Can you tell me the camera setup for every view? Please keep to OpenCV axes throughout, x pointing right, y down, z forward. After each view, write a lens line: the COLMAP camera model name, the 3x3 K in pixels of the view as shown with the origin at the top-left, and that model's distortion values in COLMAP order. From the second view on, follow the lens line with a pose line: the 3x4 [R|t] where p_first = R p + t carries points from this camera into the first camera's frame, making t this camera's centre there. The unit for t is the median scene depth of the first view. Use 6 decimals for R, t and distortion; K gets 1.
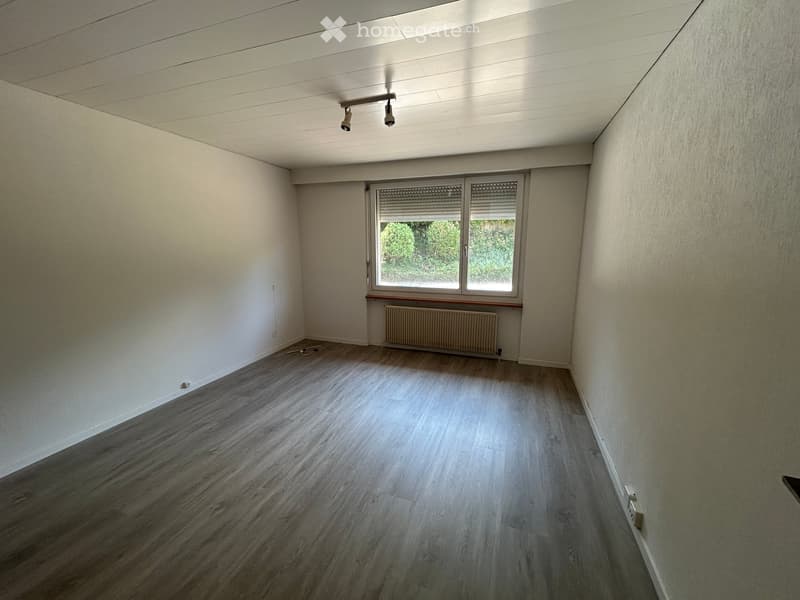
lens RADIAL K [[324.1, 0, 400.3], [0, 324.1, 301.9], [0, 0, 1]] dist [0.000873, 0.000063]
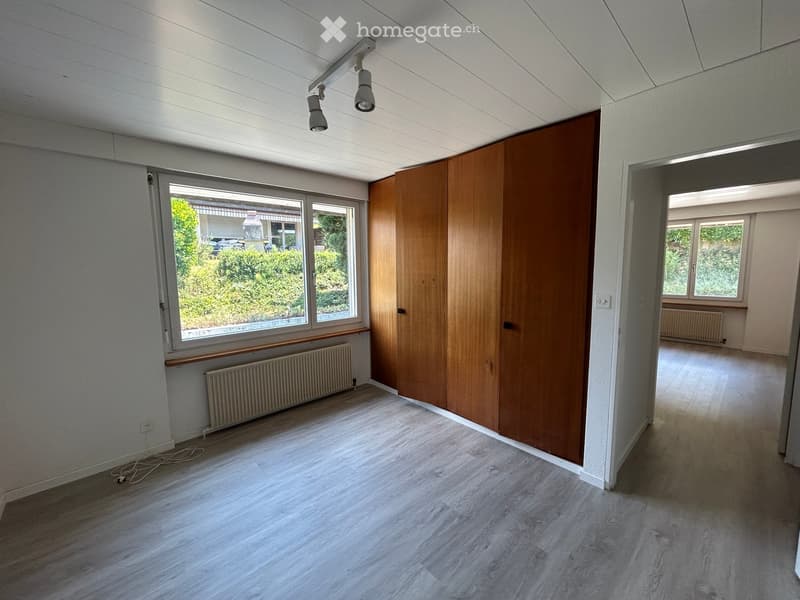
lens RADIAL K [[324.1, 0, 403.7], [0, 324.1, 301.2], [0, 0, 1]] dist [0.000873, 0.000063]
pose [[0.887322, 0.043520, -0.459091, -0.276293], [-0.075069, 0.995889, -0.050685, 0.156178], [0.454998, 0.079437, 0.886942, -0.857961]]
